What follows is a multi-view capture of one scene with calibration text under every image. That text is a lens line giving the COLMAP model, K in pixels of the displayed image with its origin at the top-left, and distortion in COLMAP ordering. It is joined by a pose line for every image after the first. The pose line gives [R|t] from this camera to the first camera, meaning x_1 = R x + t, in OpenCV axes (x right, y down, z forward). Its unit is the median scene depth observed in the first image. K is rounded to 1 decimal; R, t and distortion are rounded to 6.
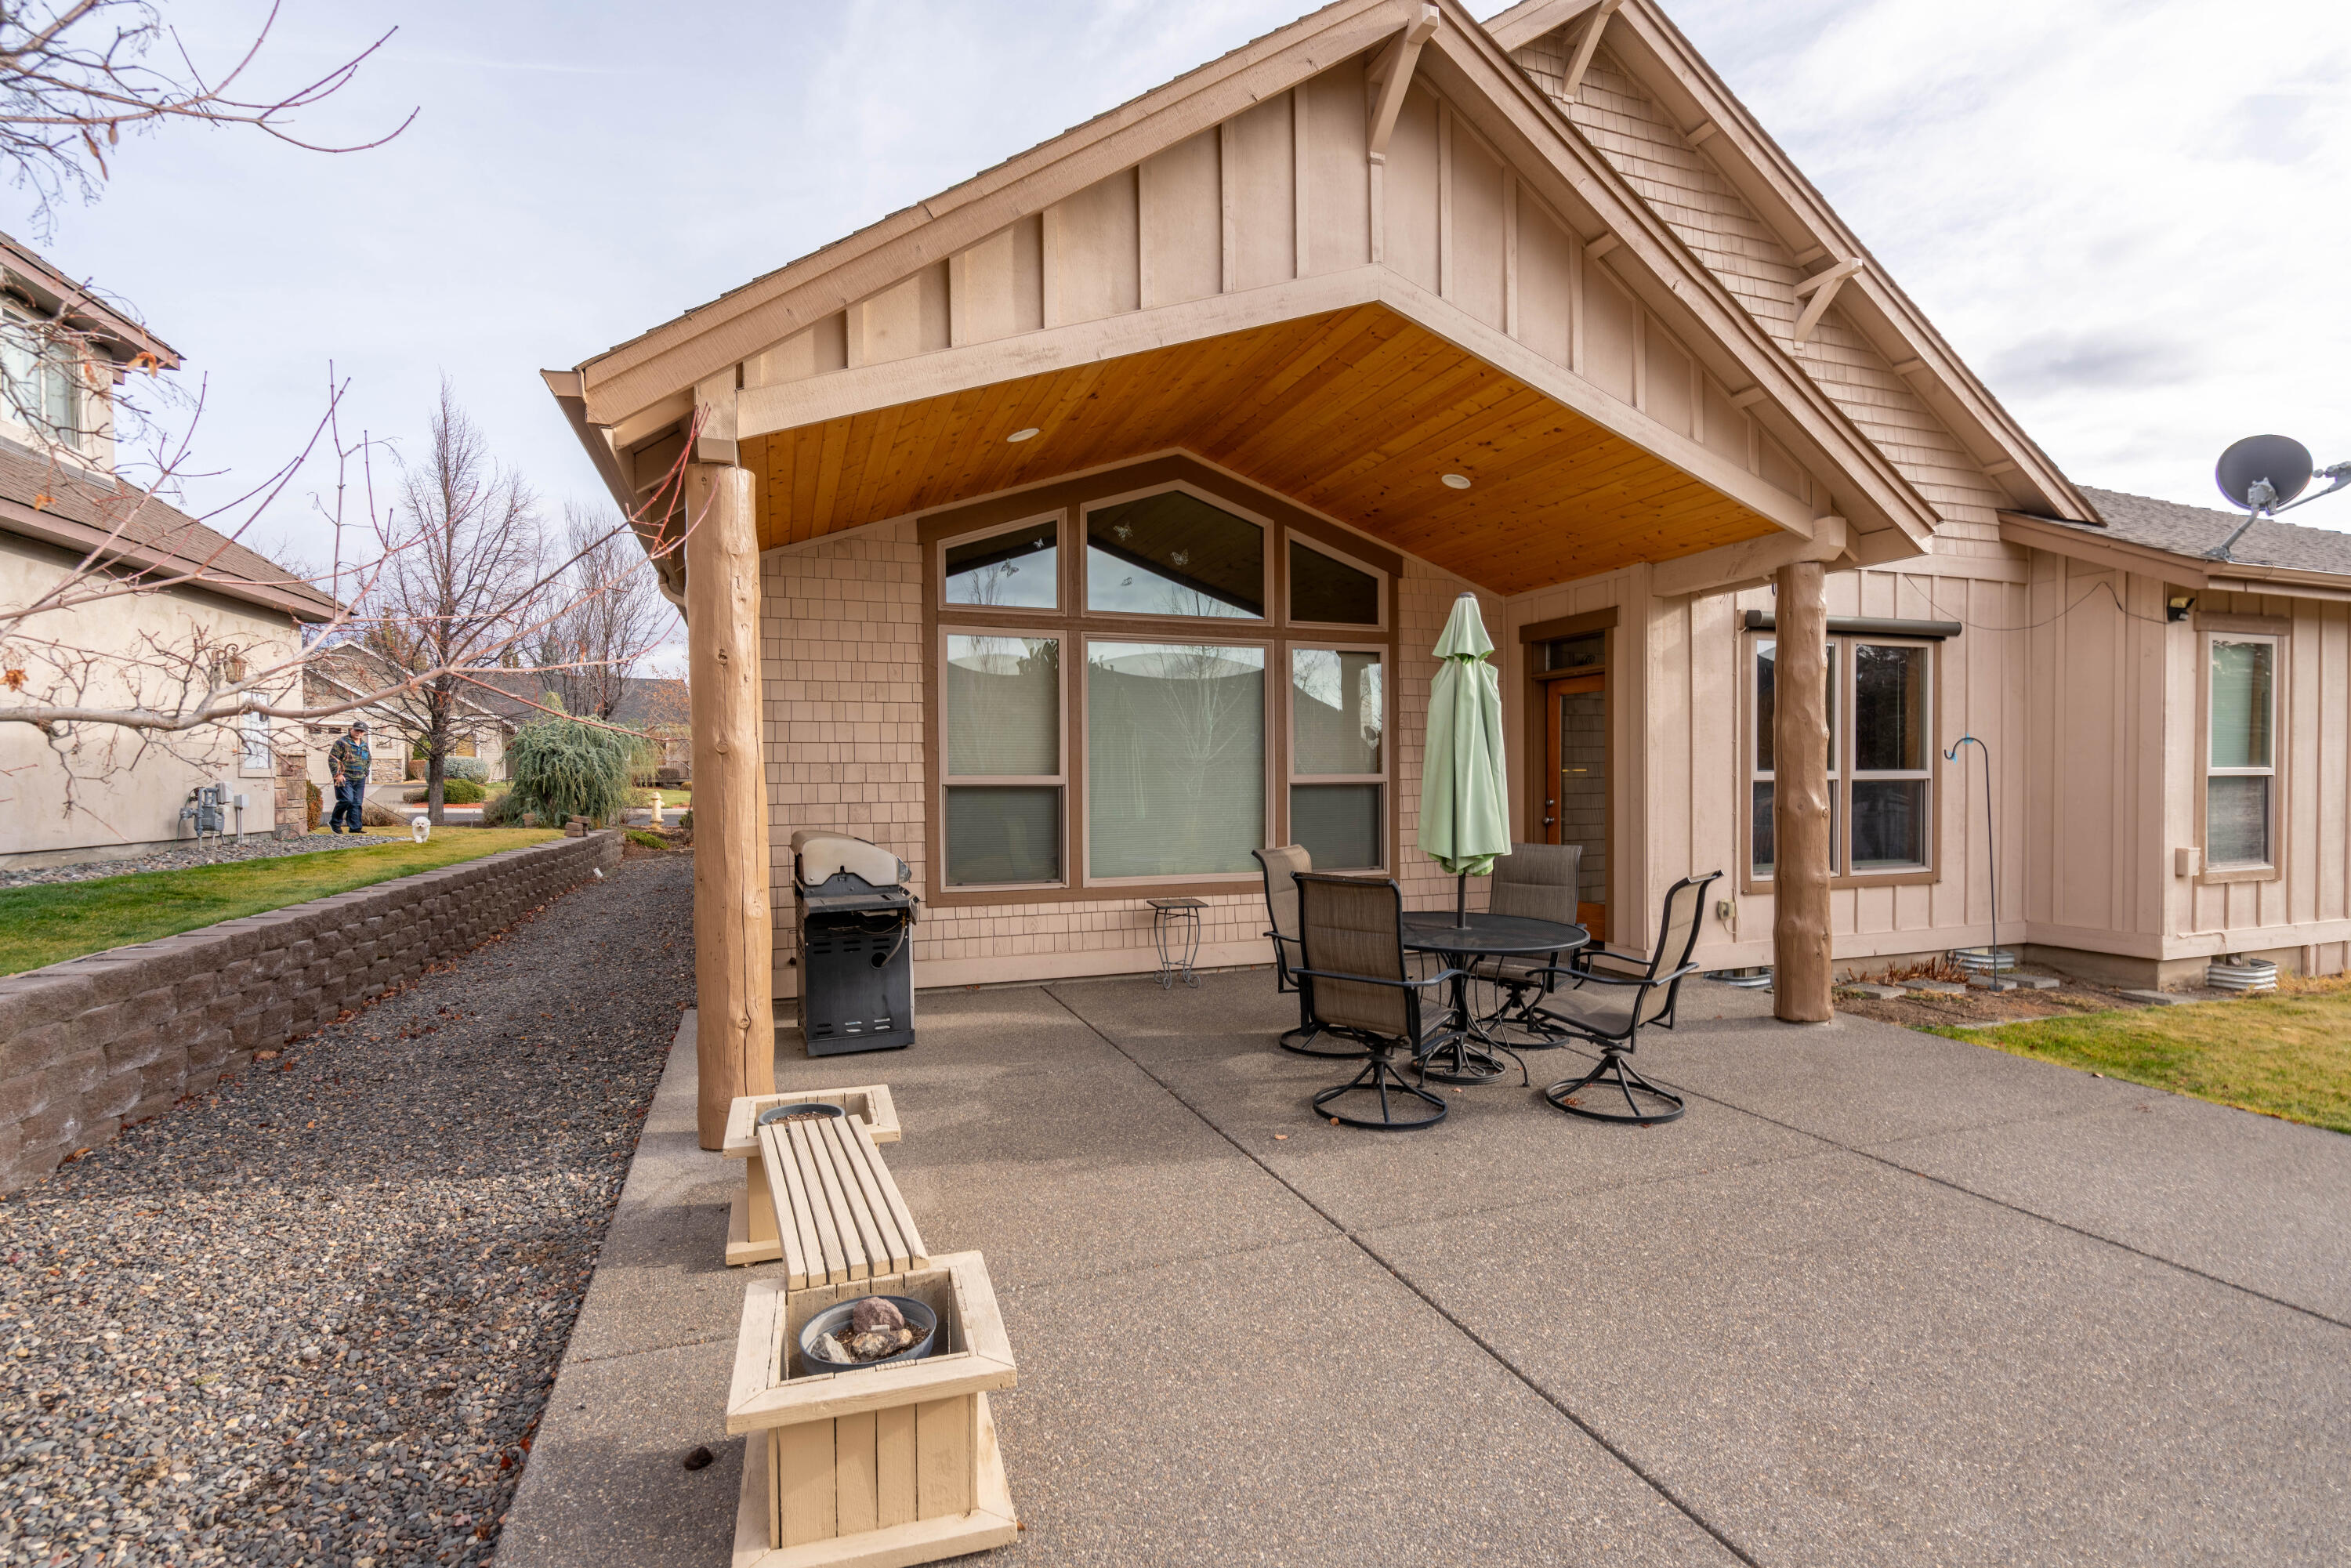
lens RADIAL K [[1070.6, 0, 1166.7], [0, 1070.6, 793.1], [0, 0, 1]] dist [-0.012400, 0.005534]
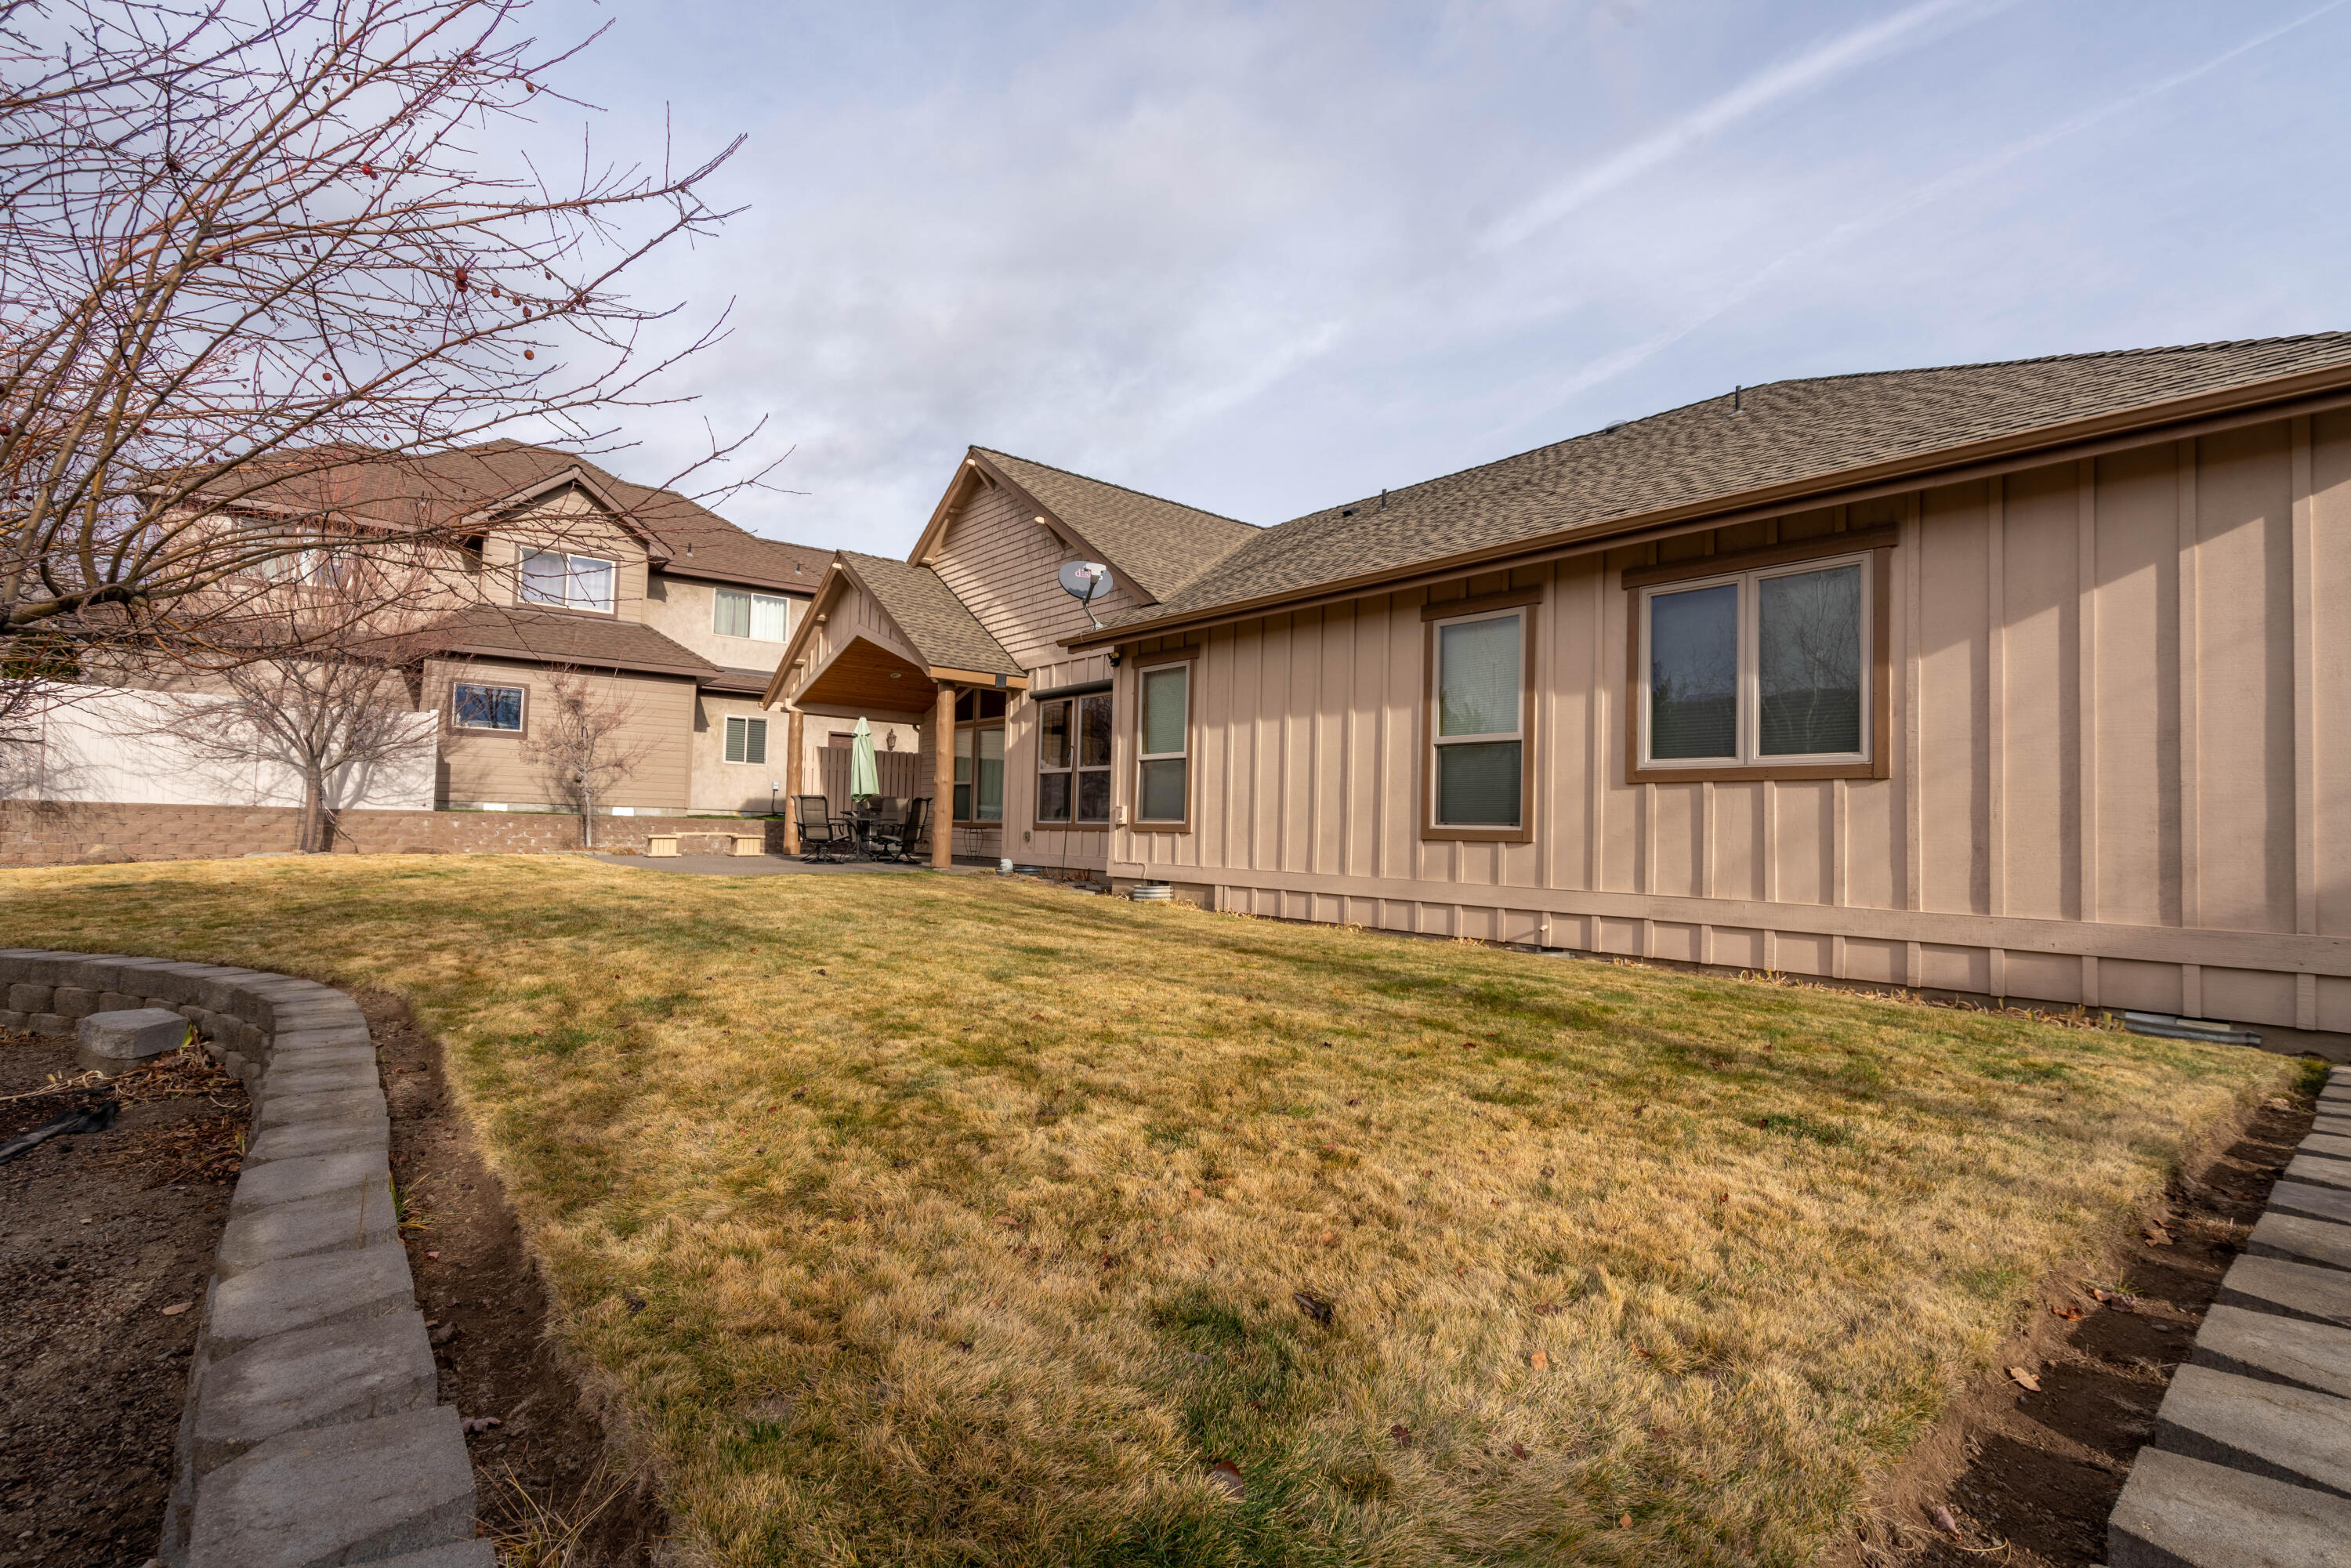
lens RADIAL K [[1061.3, 0, 1170.1], [0, 1061.3, 794.4], [0, 0, 1]] dist [-0.009905, 0.005505]
pose [[0.347596, -0.018277, -0.937466, 2.889649], [-0.039076, 0.998659, -0.033959, 0.098416], [0.936830, 0.048436, 0.346415, 0.609817]]
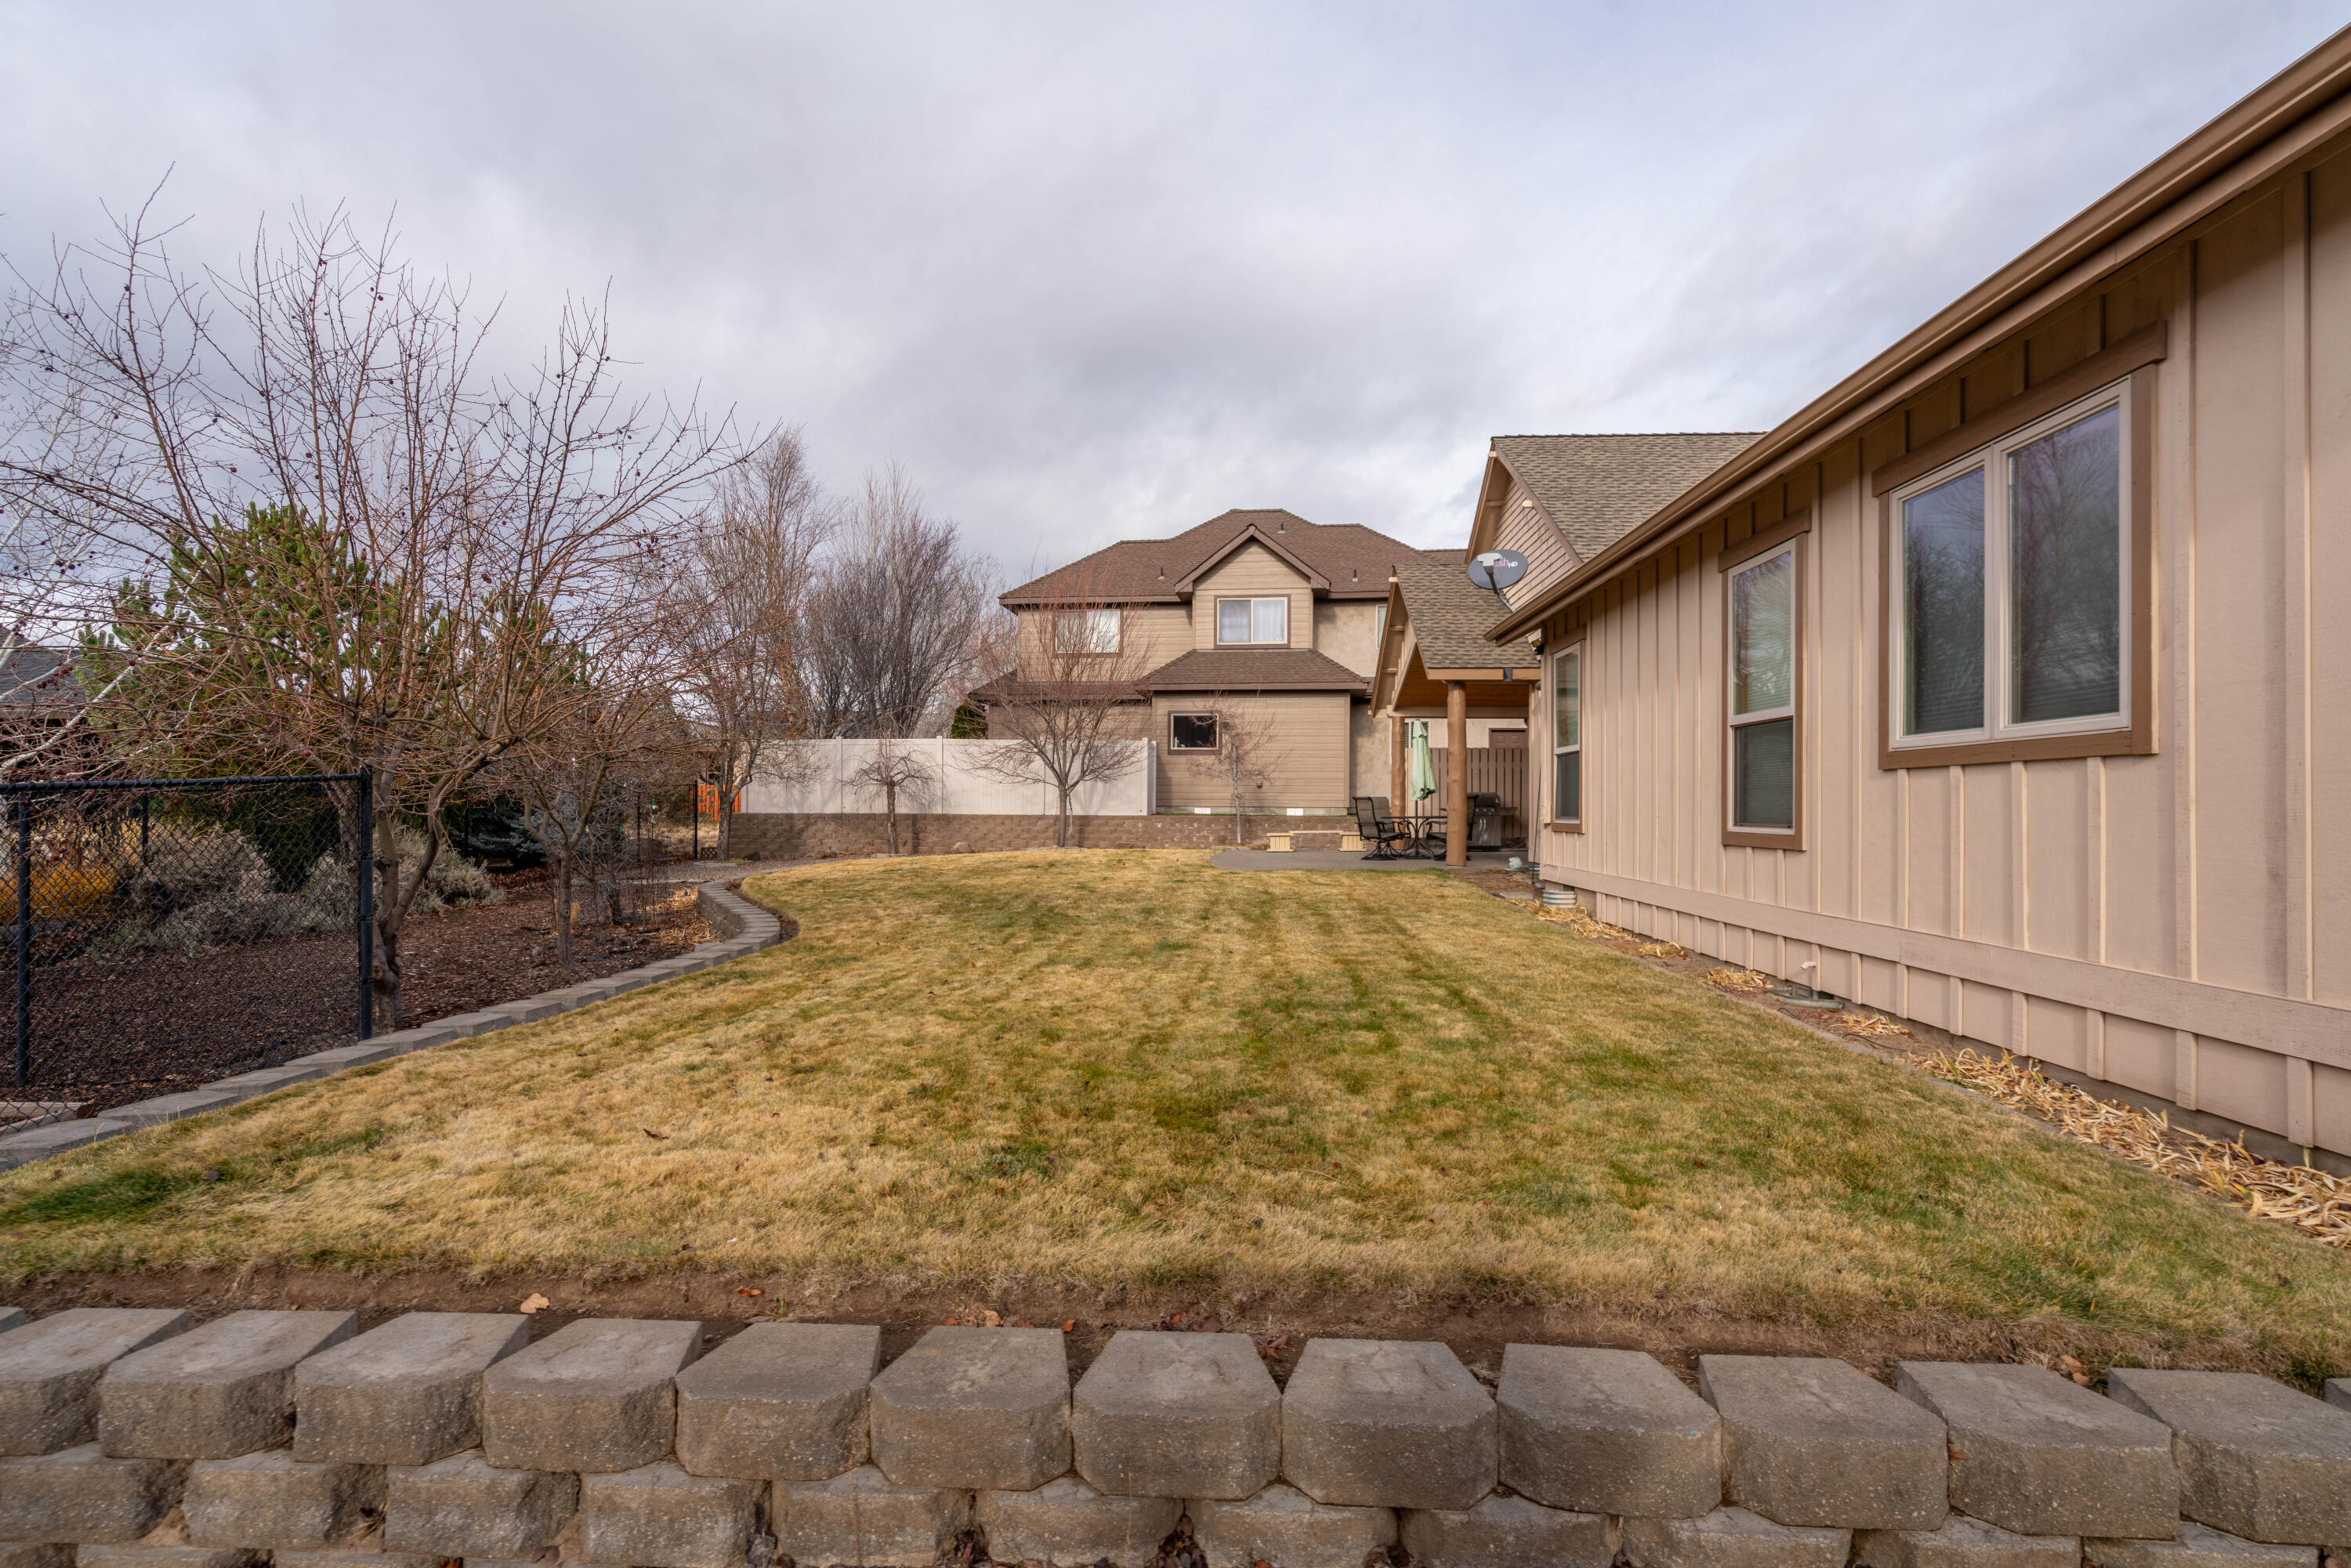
lens RADIAL K [[1070.6, 0, 1166.7], [0, 1070.6, 793.1], [0, 0, 1]] dist [-0.012400, 0.005534]
pose [[-0.397159, -0.009694, -0.917699, 2.960524], [-0.016328, 0.999861, -0.003496, 0.057401], [0.917604, 0.013596, -0.397262, 1.299789]]
